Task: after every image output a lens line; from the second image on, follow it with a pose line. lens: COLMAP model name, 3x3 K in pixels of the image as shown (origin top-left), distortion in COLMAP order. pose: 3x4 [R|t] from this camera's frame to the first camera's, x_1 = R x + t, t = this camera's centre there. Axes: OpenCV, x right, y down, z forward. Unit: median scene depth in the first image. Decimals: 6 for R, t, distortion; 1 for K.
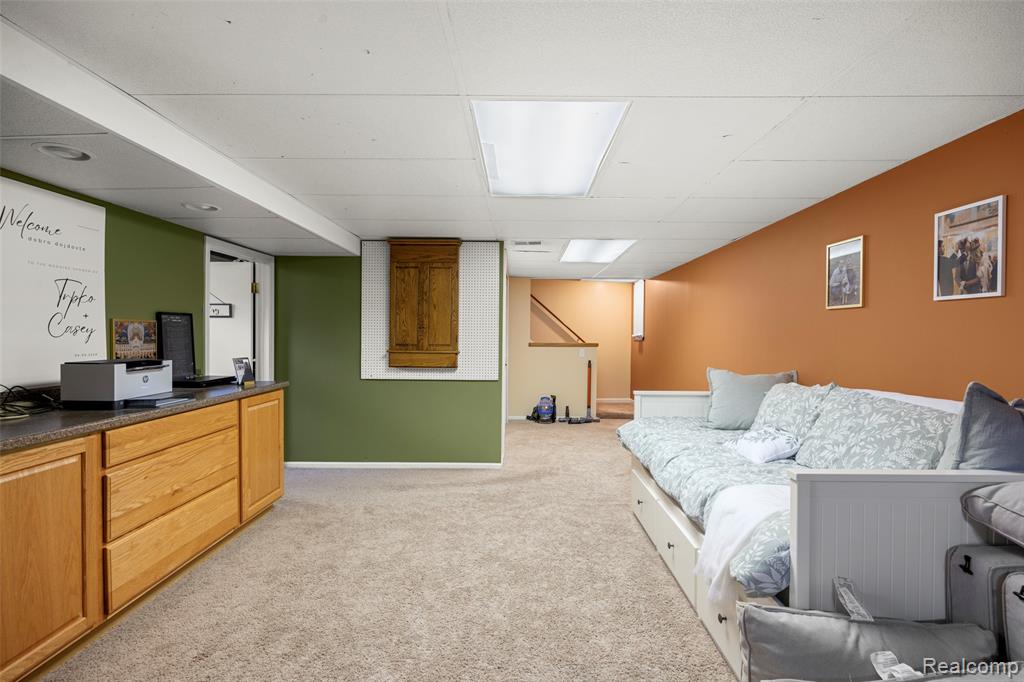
lens RADIAL K [[484.6, 0, 512.4], [0, 484.6, 341.1], [0, 0, 1]] dist [0.005947, 0.000316]
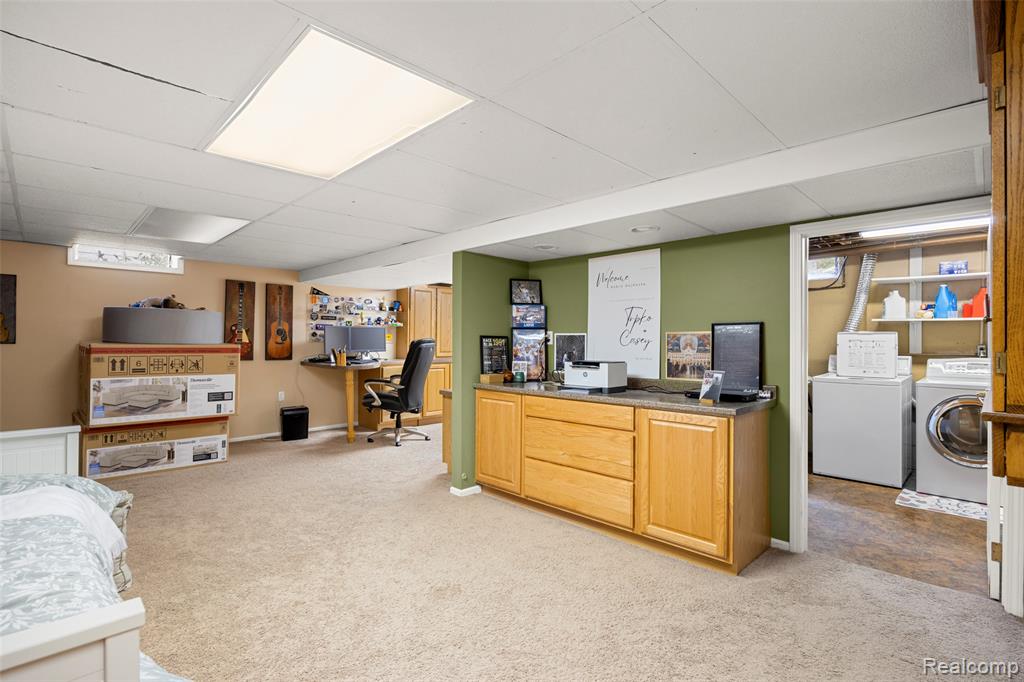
lens RADIAL K [[484.6, 0, 519.4], [0, 484.6, 337.9], [0, 0, 1]] dist [0.005947, 0.000316]
pose [[-0.698133, -0.020656, -0.715670, 0.339753], [-0.022281, 0.999726, -0.007119, -0.012527], [0.715621, 0.010976, -0.698402, 1.555229]]
